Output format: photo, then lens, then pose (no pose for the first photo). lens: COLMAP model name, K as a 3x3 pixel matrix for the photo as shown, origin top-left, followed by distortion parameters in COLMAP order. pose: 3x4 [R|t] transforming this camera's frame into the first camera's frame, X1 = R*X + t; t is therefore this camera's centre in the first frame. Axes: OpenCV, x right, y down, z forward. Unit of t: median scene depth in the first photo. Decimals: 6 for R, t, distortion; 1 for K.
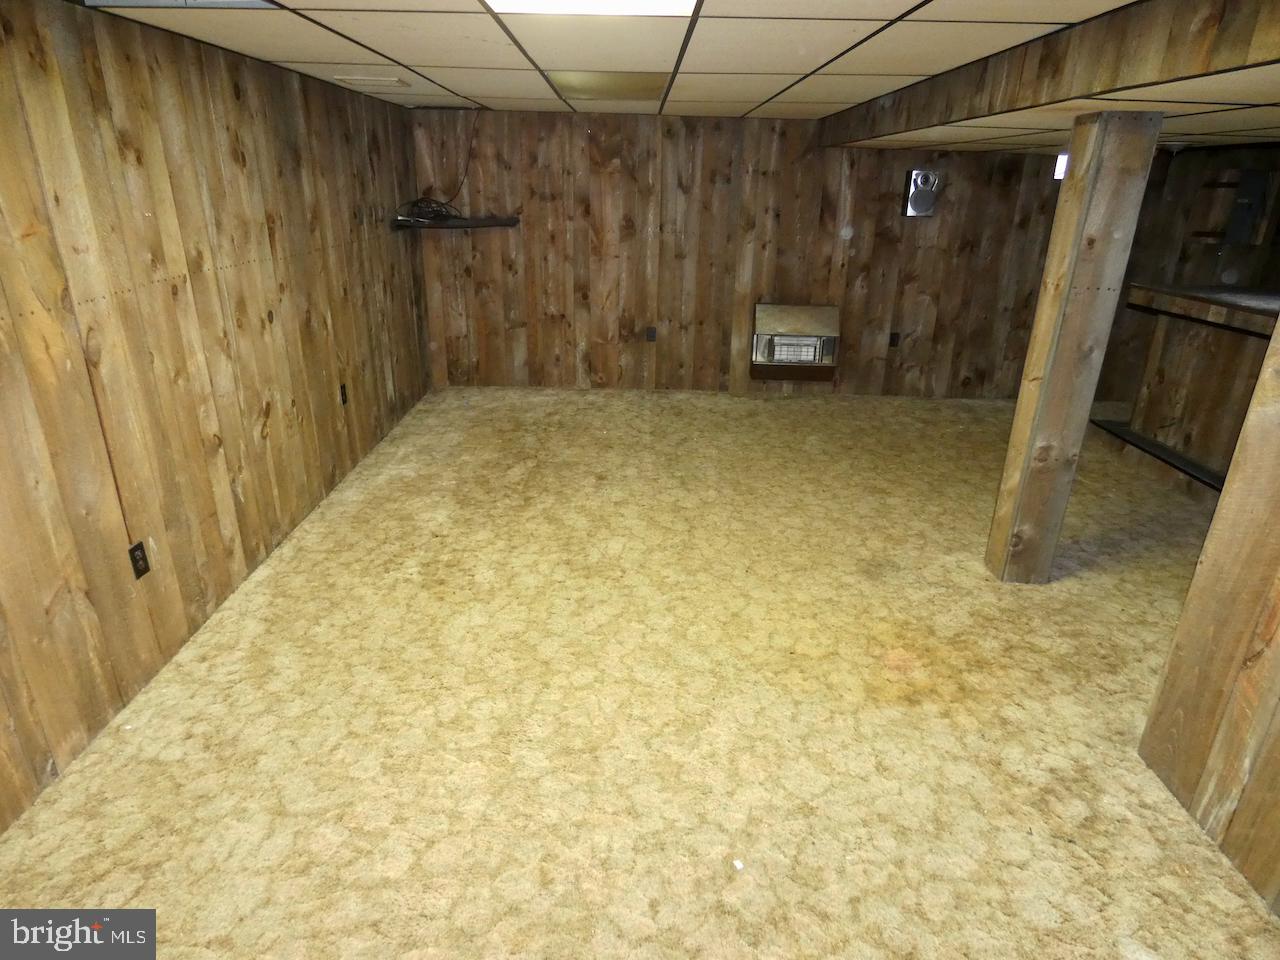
lens RADIAL K [[768.9, 0, 640.2], [0, 768.9, 484.0], [0, 0, 1]] dist [-0.004529, 0.001816]
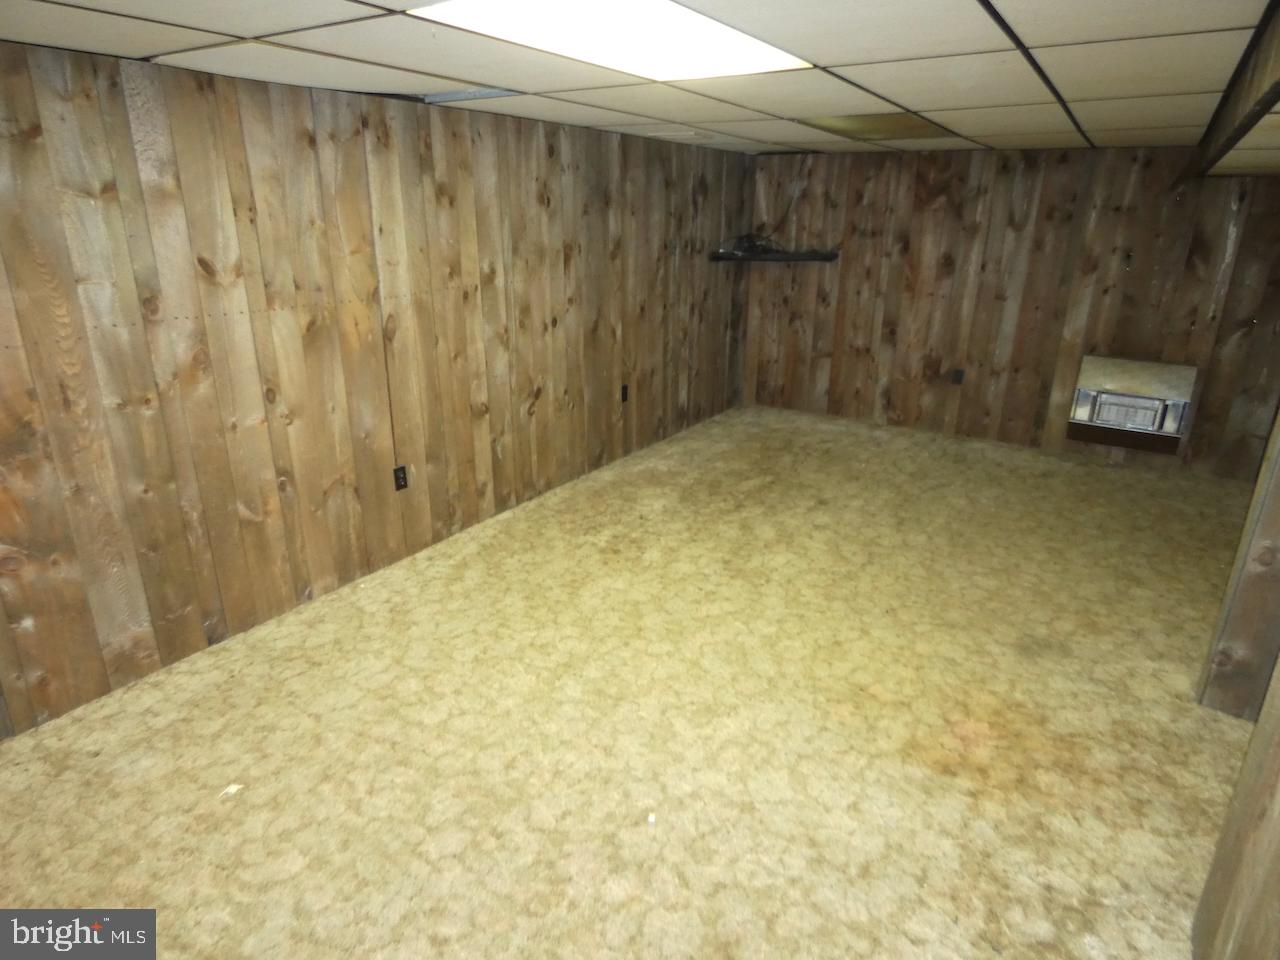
lens RADIAL K [[768.9, 0, 639.4], [0, 768.9, 486.2], [0, 0, 1]] dist [-0.004529, 0.001816]
pose [[0.842655, 0.174425, -0.509419, 0.350924], [-0.195577, 0.980612, 0.012249, 0.007015], [0.501679, 0.089309, 0.860431, -0.008838]]
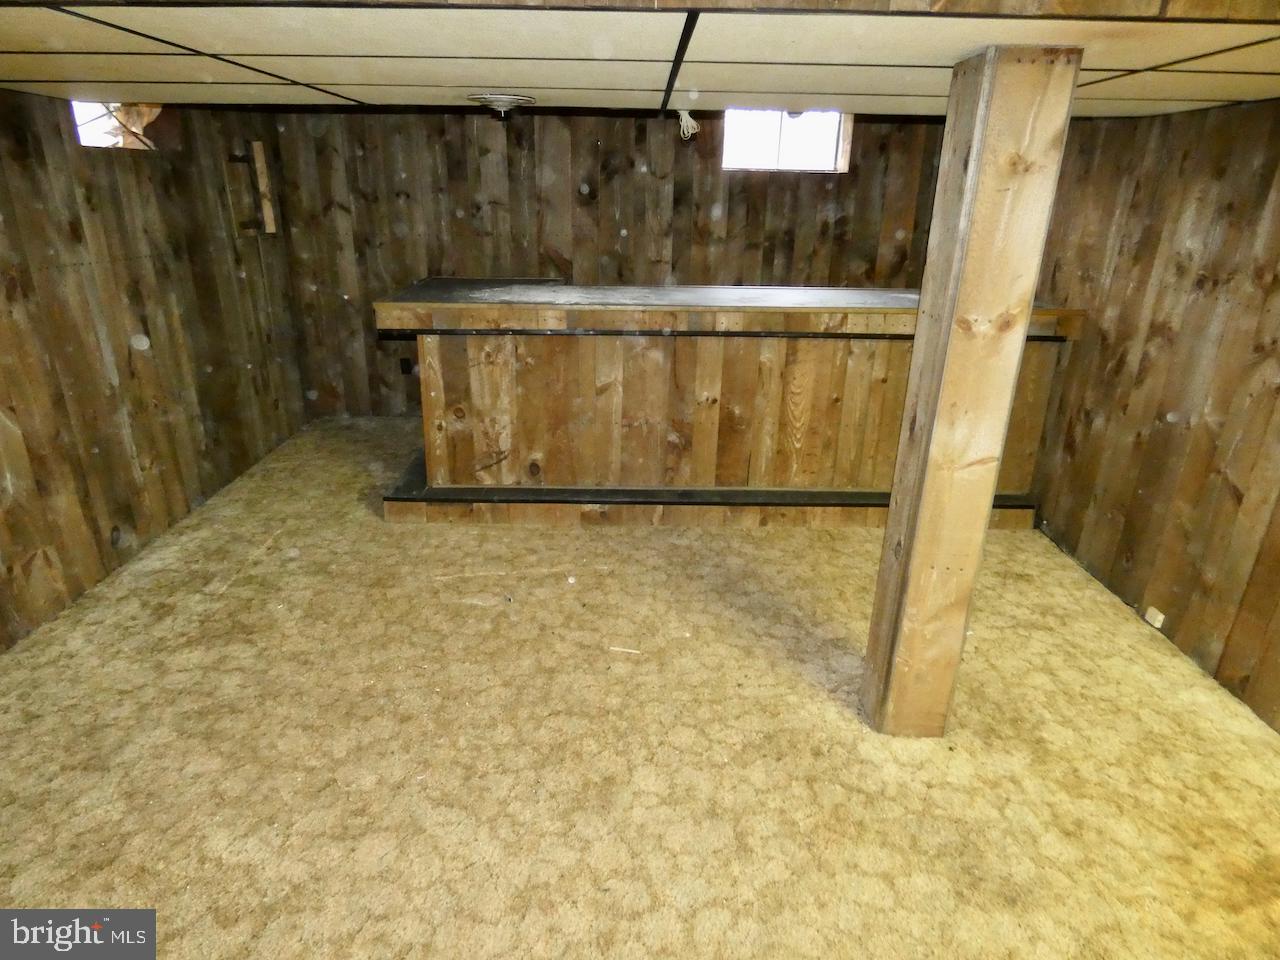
lens RADIAL K [[768.9, 0, 641.5], [0, 768.9, 475.7], [0, 0, 1]] dist [-0.004529, 0.001816]
pose [[-0.006855, -0.378246, 0.925680, -0.086884], [0.352586, 0.865335, 0.356200, -0.432440], [-0.935754, 0.328823, 0.127432, 1.107894]]
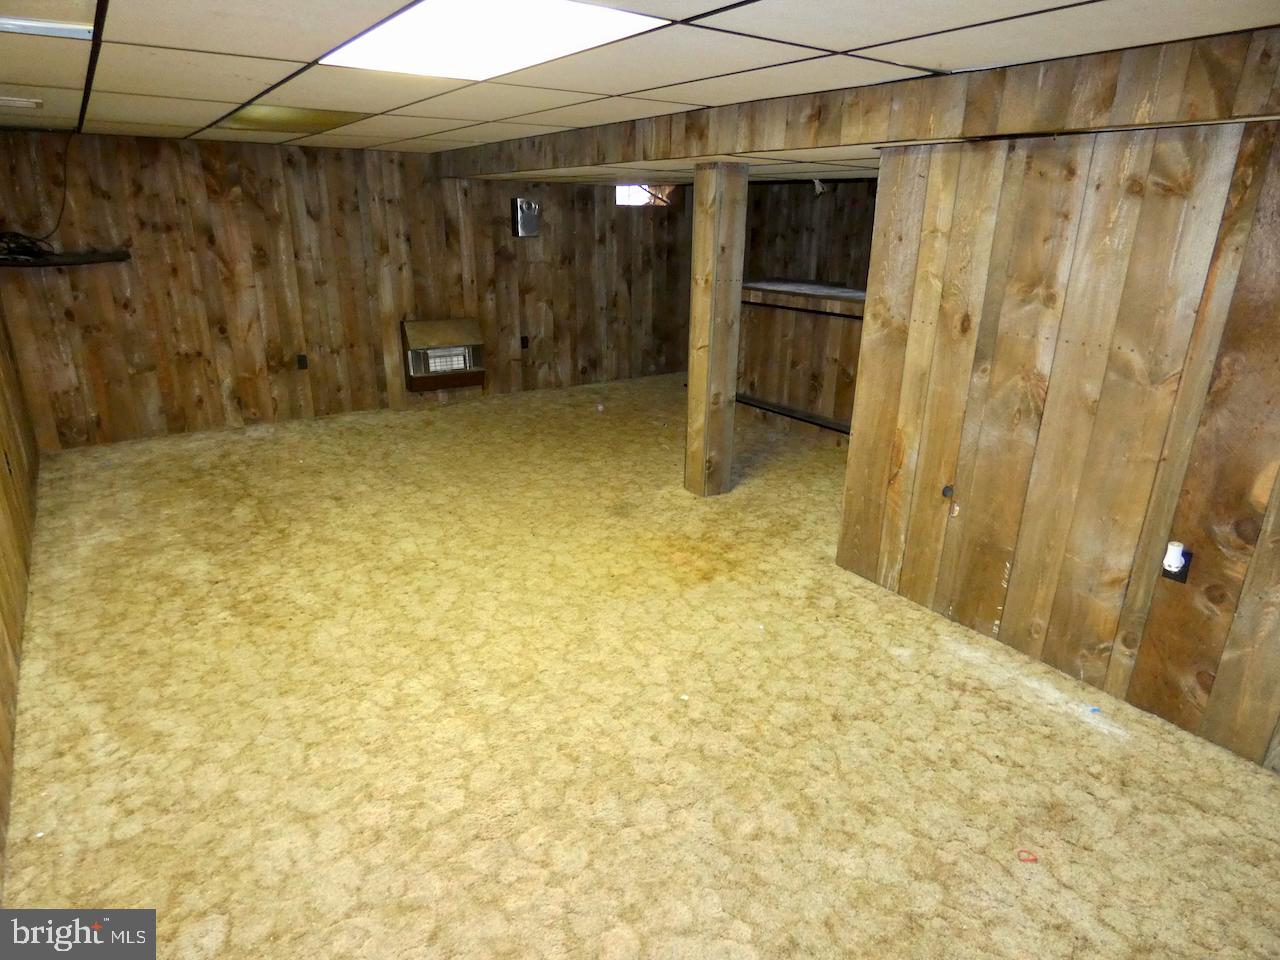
lens RADIAL K [[768.9, 0, 642.7], [0, 768.9, 479.6], [0, 0, 1]] dist [-0.004529, 0.001816]
pose [[0.817468, -0.198006, 0.540870, -0.356345], [0.215655, 0.975966, 0.031350, 0.030288], [-0.534078, 0.091014, 0.840522, -0.095187]]
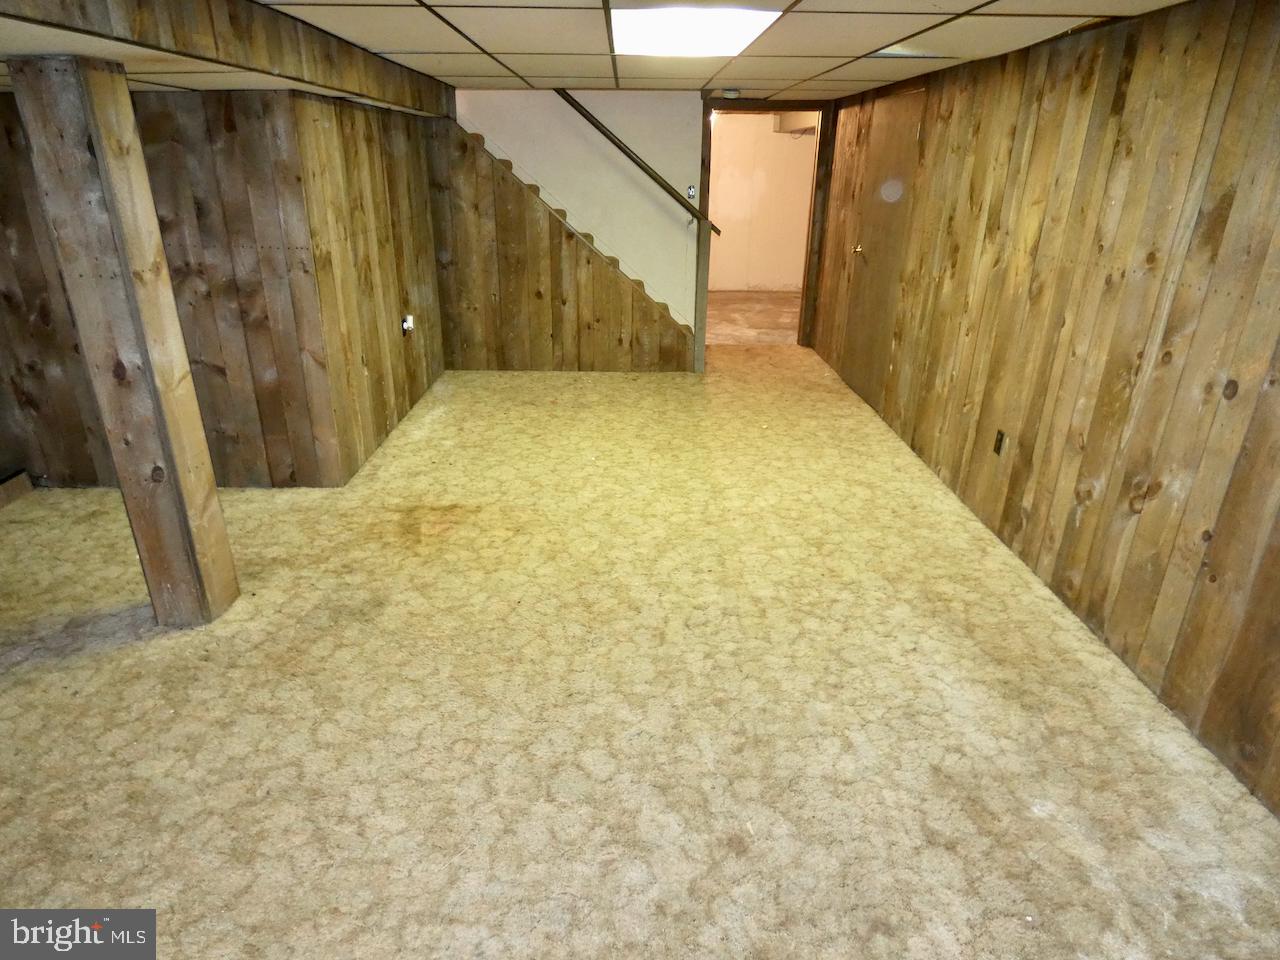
lens RADIAL K [[768.9, 0, 622.5], [0, 768.9, 478.5], [0, 0, 1]] dist [-0.004529, 0.001816]
pose [[-0.999650, -0.025973, -0.005013, 0.028857], [-0.022039, 0.712977, 0.700841, -0.622501], [-0.014628, 0.700707, -0.713300, 1.564684]]
